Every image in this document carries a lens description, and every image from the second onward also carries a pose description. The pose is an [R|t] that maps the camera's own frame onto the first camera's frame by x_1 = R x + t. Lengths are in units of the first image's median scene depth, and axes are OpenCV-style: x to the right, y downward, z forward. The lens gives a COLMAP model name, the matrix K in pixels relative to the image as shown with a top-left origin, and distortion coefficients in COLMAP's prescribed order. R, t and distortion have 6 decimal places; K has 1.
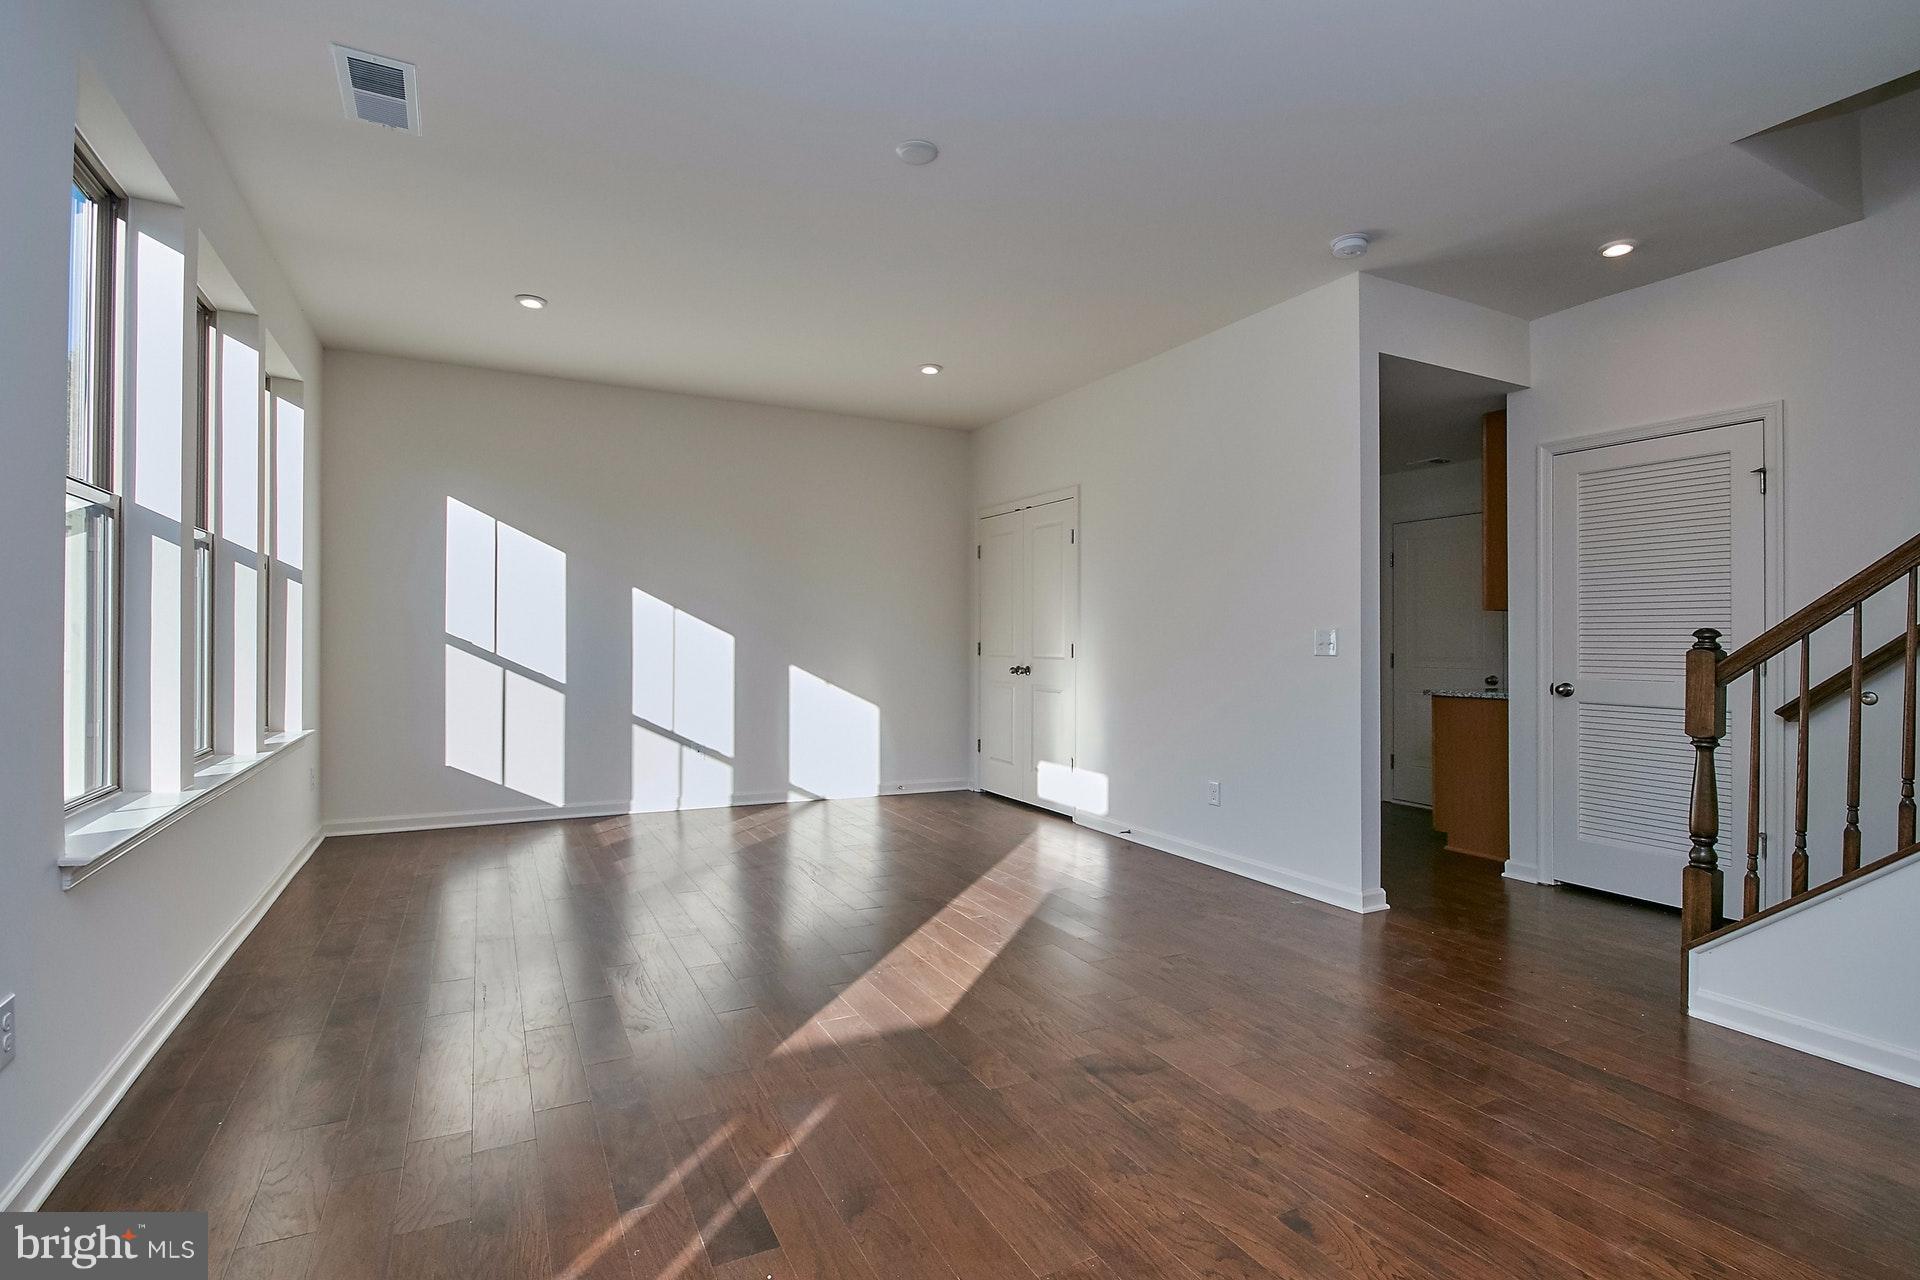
lens RADIAL K [[909.6, 0, 960.0], [0, 909.6, 640.0], [0, 0, 1]] dist [-0.000304, 0.000433]
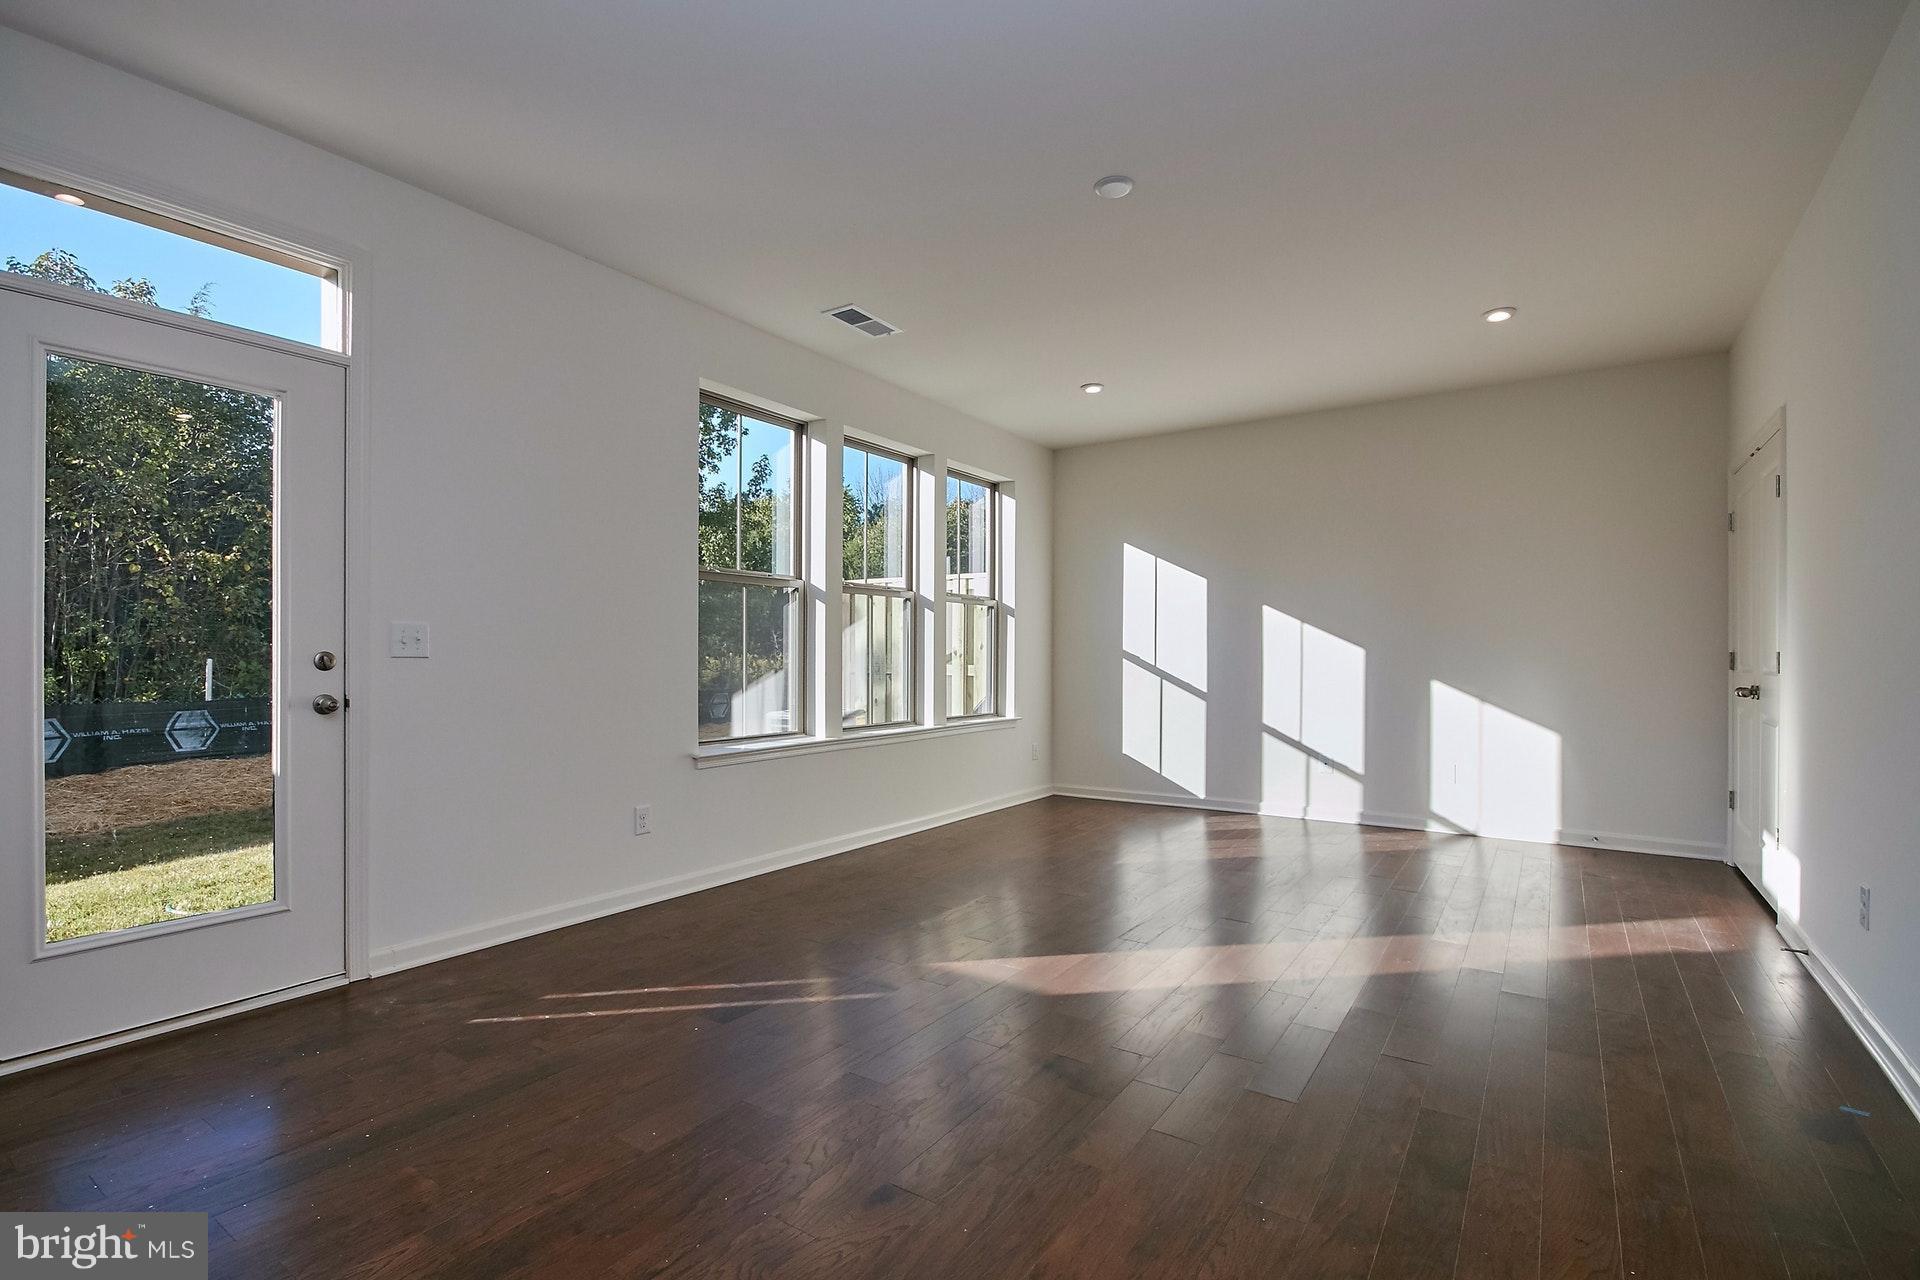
lens RADIAL K [[891.0, 0, 946.0], [0, 891.0, 659.6], [0, 0, 1]] dist [-0.000126, 0.000954]
pose [[0.470576, -0.006363, -0.882337, 0.394211], [0.006713, 0.999971, -0.003630, 0.008126], [0.882334, -0.004215, 0.470605, 0.171806]]
